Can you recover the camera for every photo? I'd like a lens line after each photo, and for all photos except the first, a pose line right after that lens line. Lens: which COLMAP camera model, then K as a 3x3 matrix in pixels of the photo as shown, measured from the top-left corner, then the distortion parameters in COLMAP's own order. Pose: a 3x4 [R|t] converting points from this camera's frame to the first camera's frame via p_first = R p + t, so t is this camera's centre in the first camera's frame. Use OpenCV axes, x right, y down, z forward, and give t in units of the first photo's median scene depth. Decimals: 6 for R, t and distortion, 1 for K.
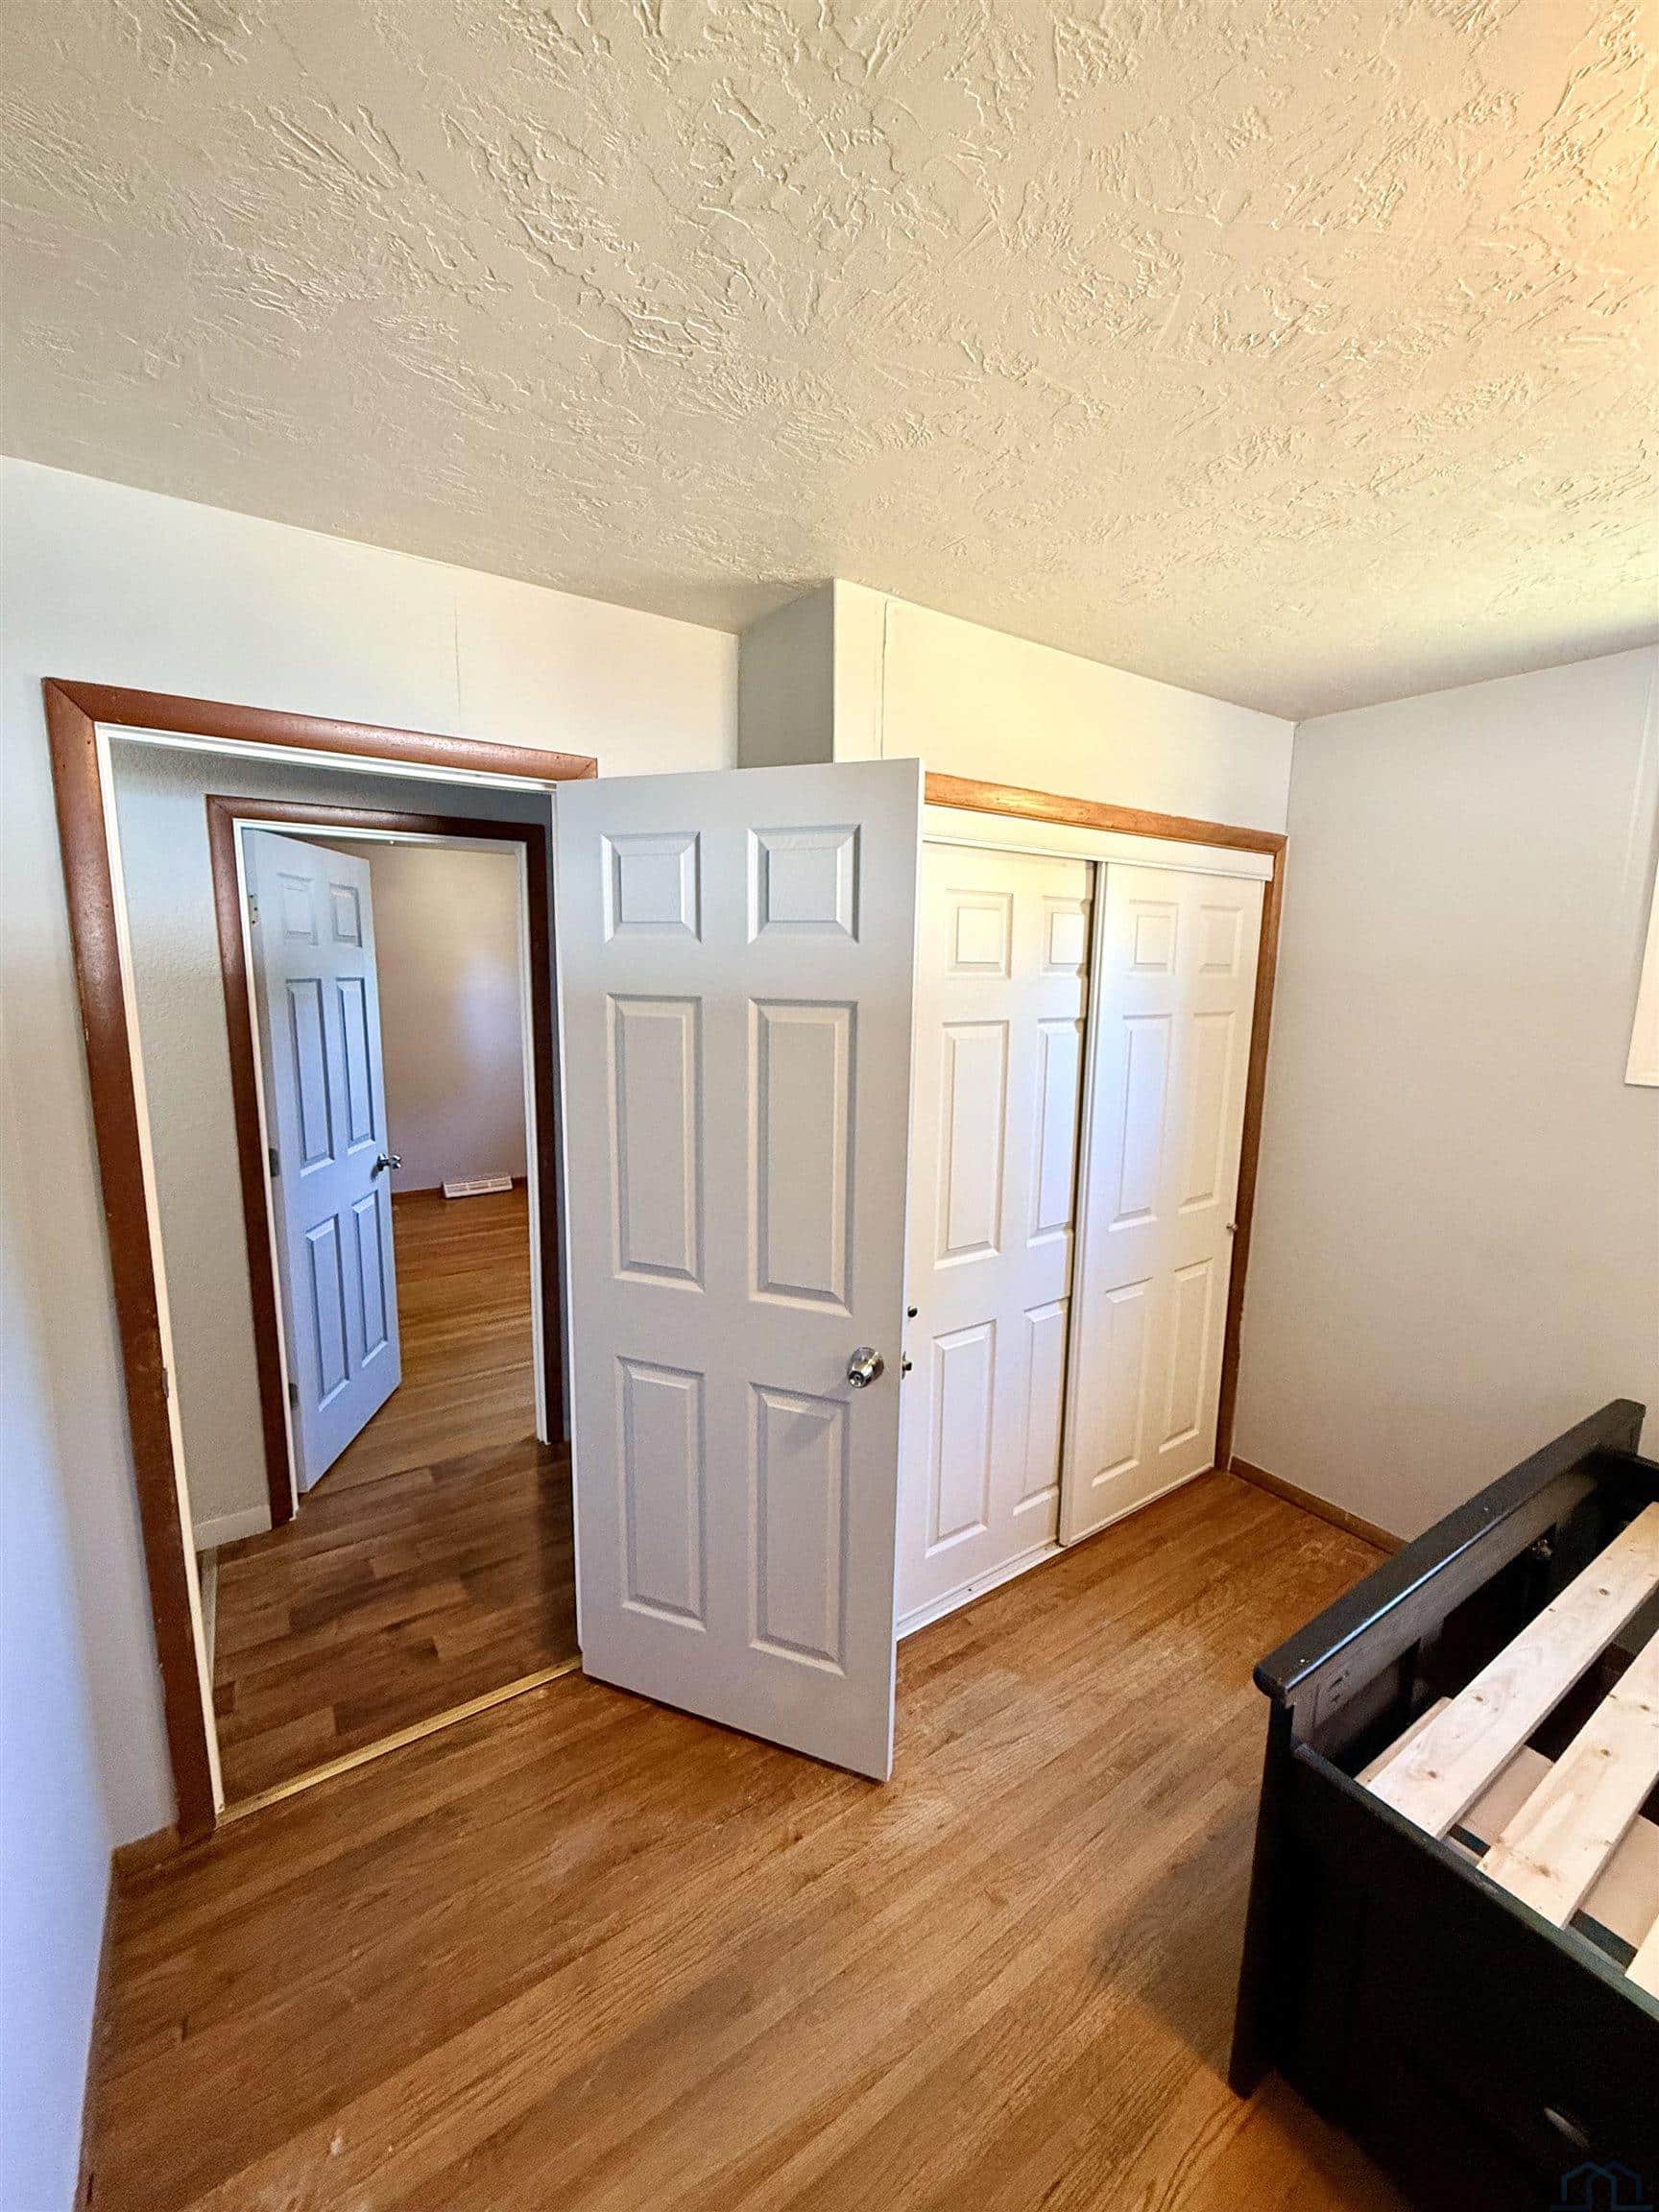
lens RADIAL K [[892.1, 0, 829.5], [0, 892.1, 1106.0], [0, 0, 1]] dist [0.009011, -0.000015]
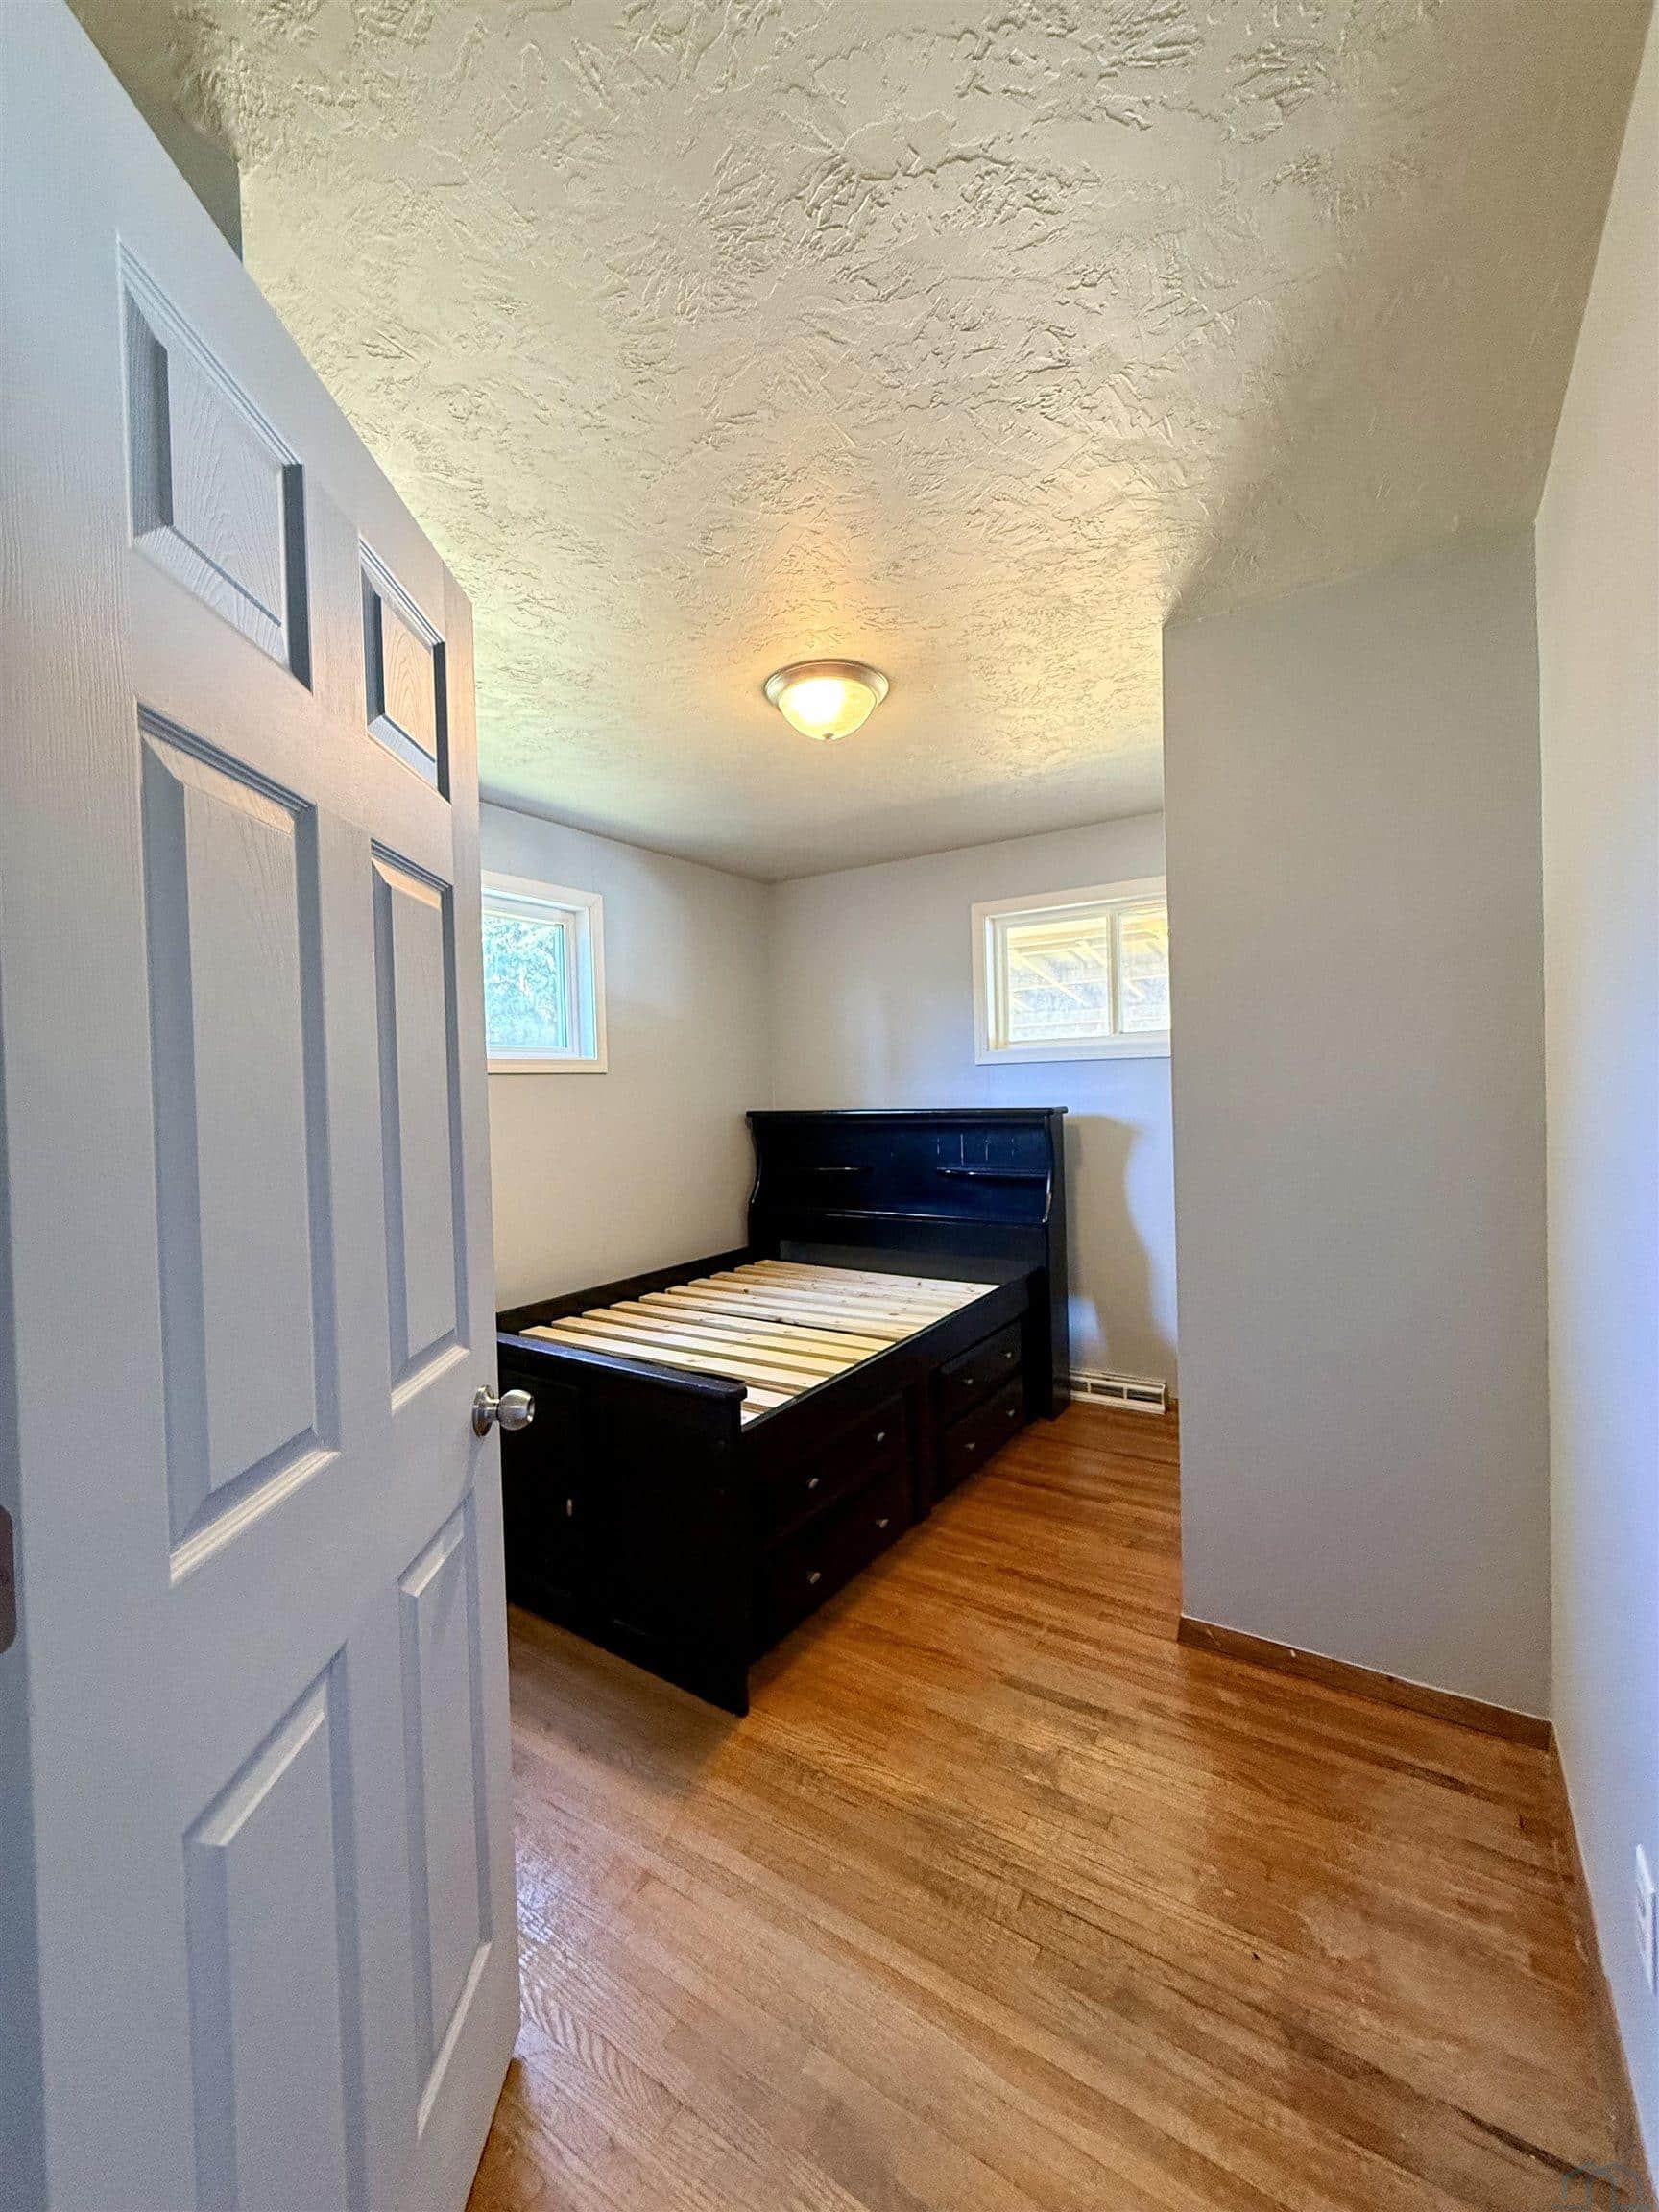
lens RADIAL K [[892.1, 0, 829.5], [0, 892.1, 1106.0], [0, 0, 1]] dist [0.009011, -0.000015]
pose [[-0.394928, -0.021604, 0.918458, -0.834111], [0.169341, 0.980882, 0.095887, 0.037233], [-0.902970, 0.193401, -0.383720, 1.168779]]
